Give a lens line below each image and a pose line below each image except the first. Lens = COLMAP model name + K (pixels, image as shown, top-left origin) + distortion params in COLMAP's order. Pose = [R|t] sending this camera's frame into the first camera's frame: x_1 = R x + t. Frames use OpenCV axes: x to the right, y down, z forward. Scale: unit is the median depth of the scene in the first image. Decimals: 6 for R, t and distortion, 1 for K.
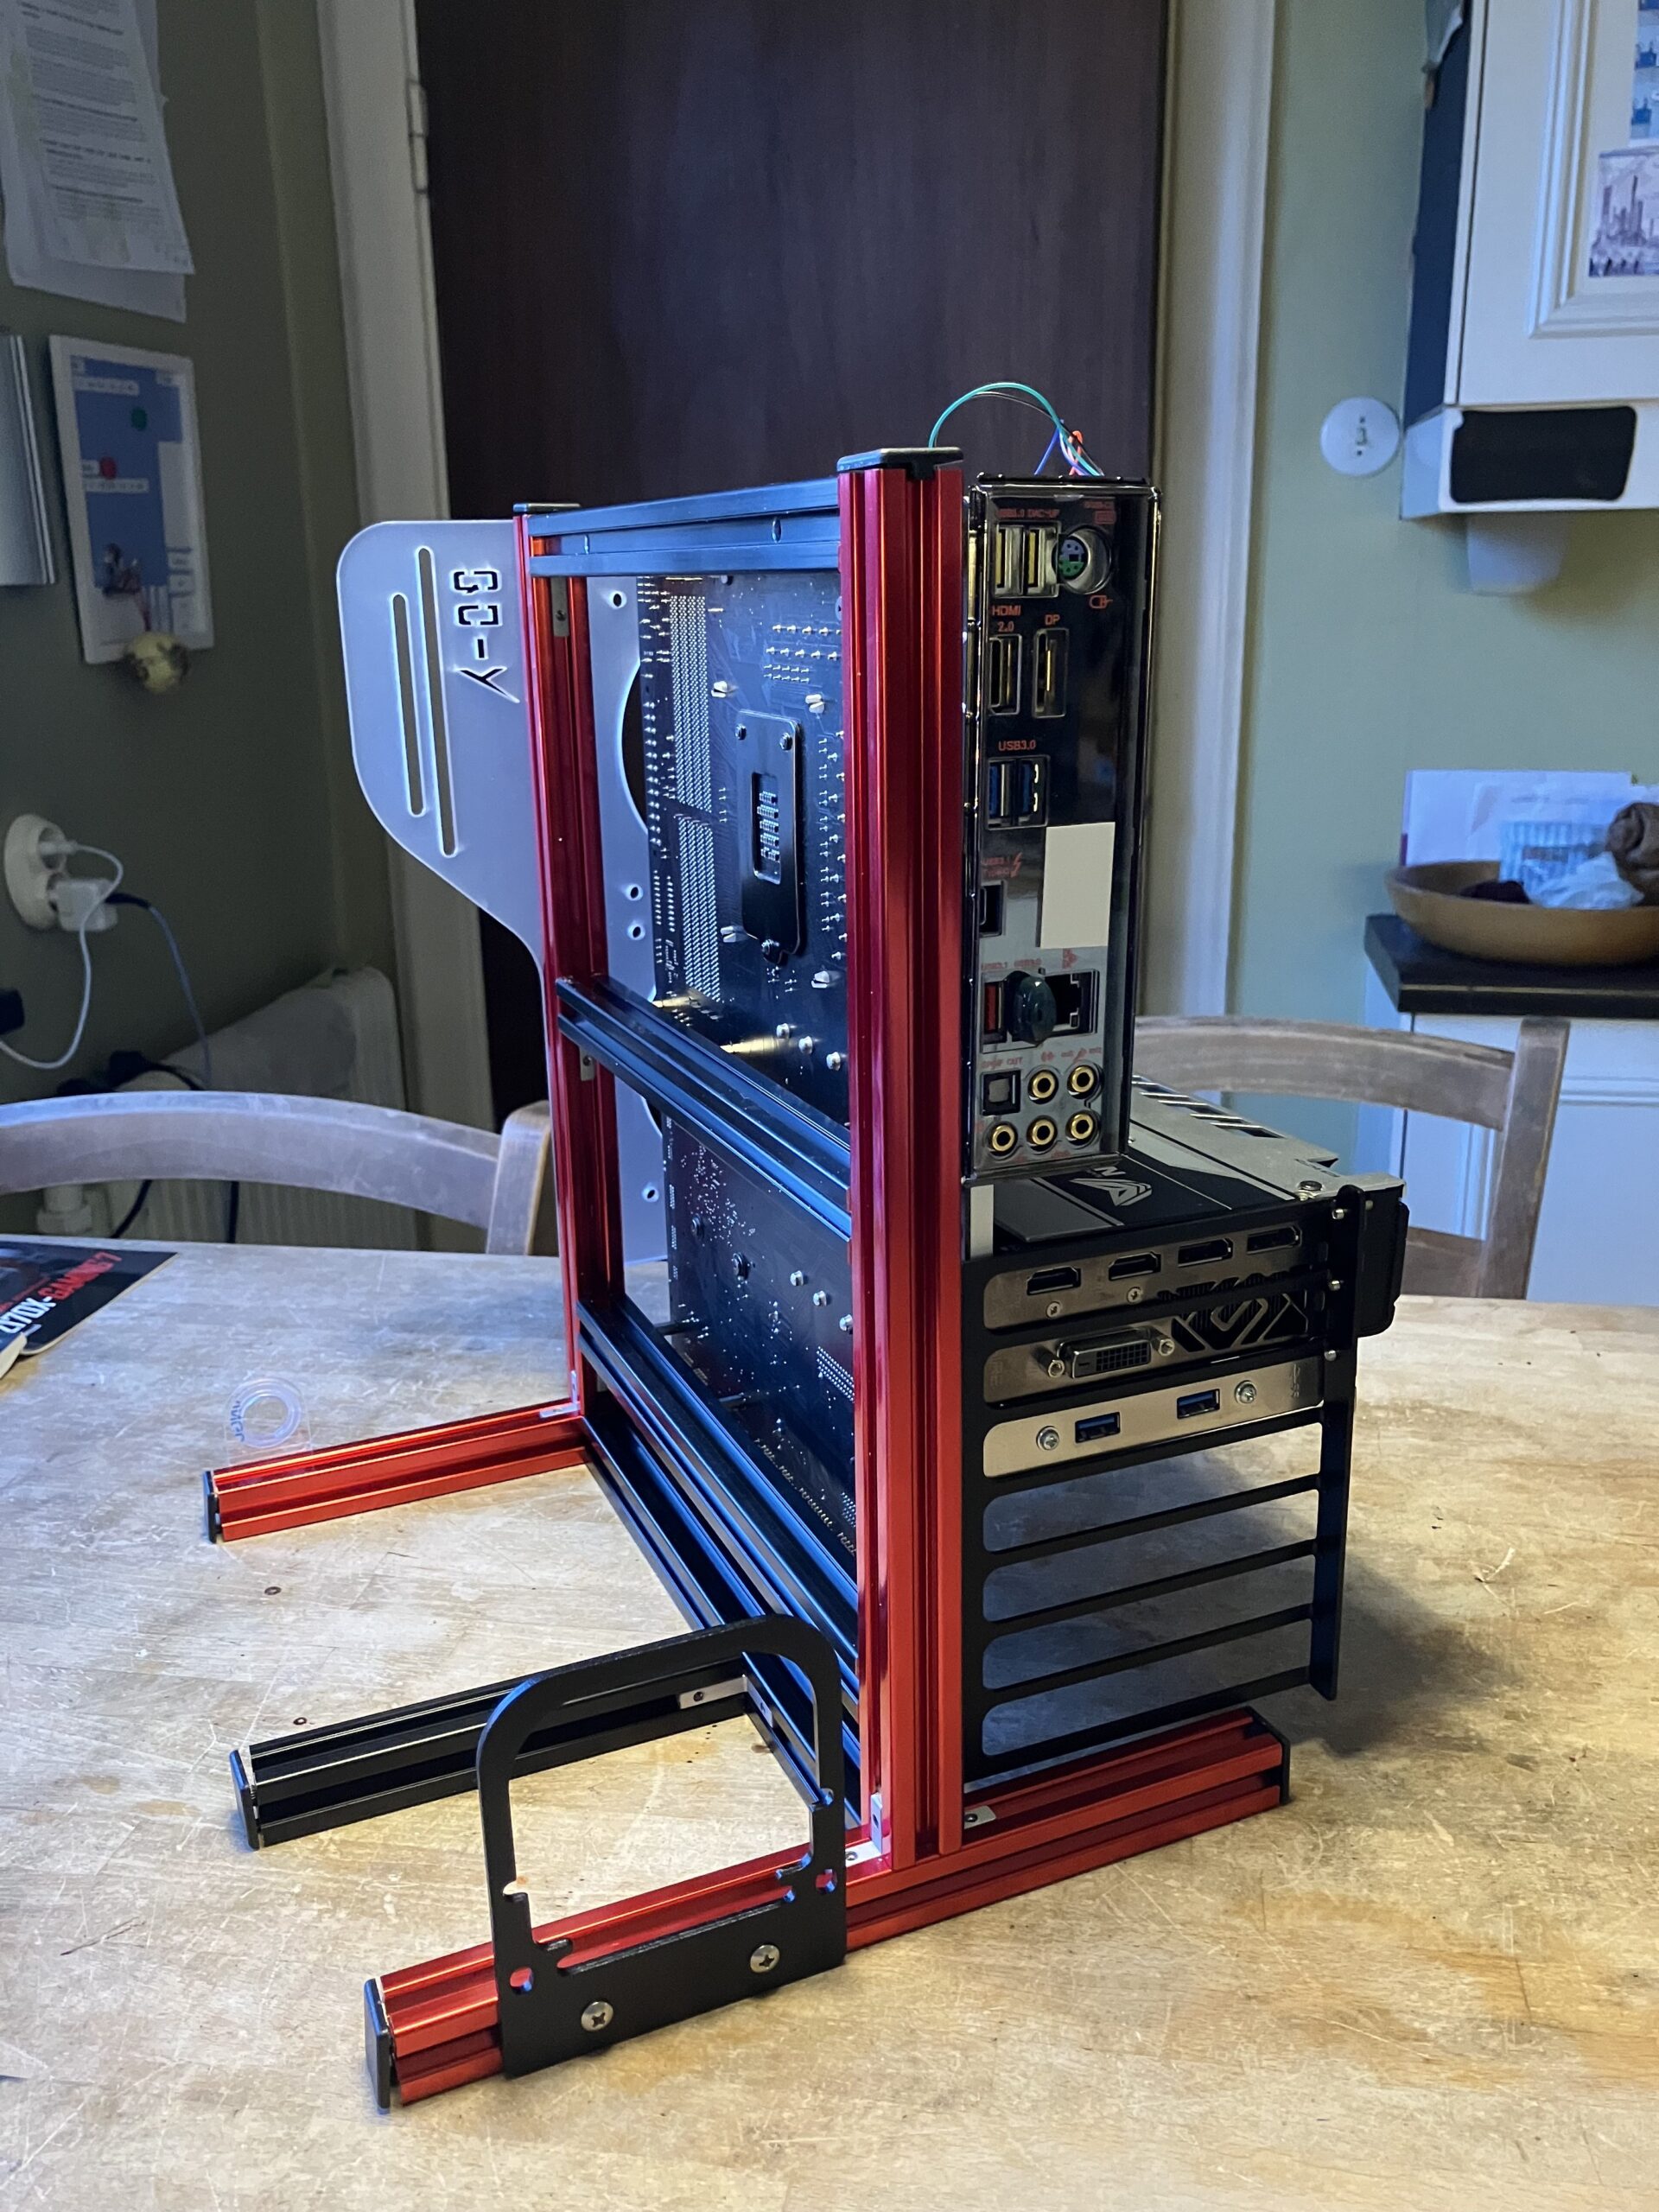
lens RADIAL K [[1823.1, 0, 854.7], [0, 1823.1, 1095.6], [0, 0, 1]] dist [0.002240, 0.002549]
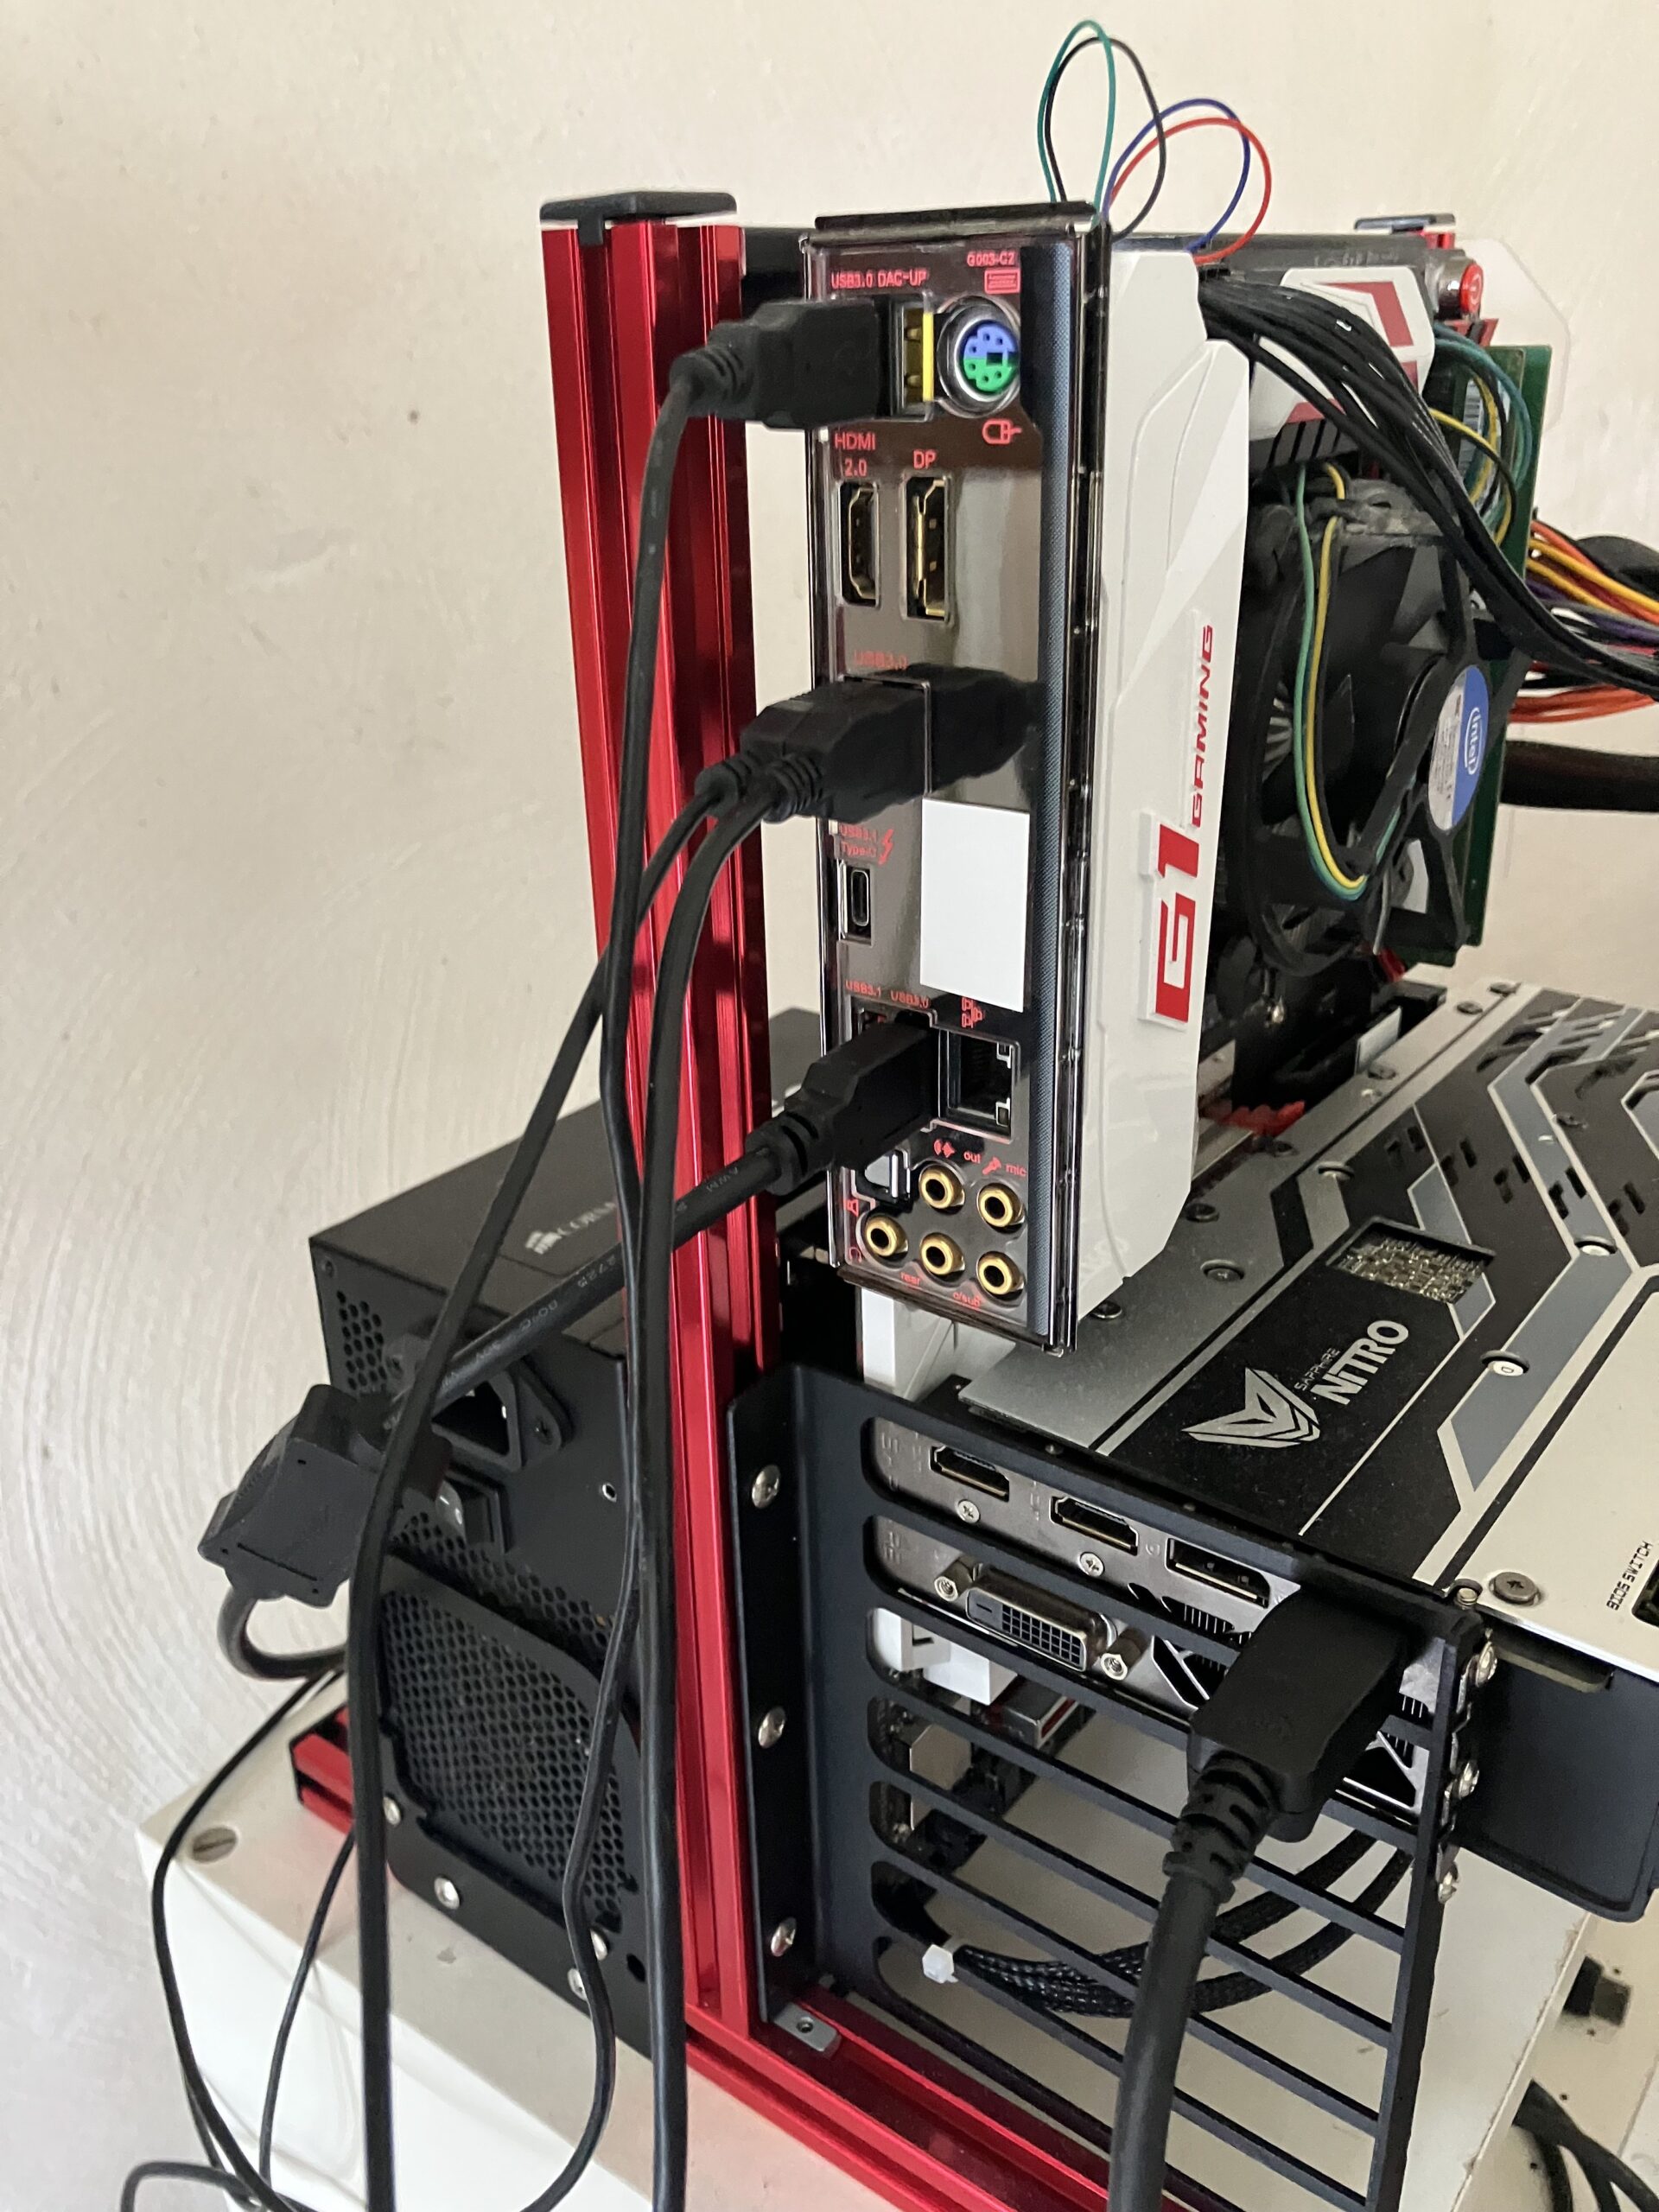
lens RADIAL K [[1848.0, 0, 749.9], [0, 1848.0, 1108.1], [0, 0, 1]] dist [-0.052446, 0.000891]
pose [[0.457489, 0.346320, -0.819003, 0.601681], [-0.212932, 0.936910, 0.277235, -0.200945], [0.863345, 0.047560, 0.502369, 0.612205]]
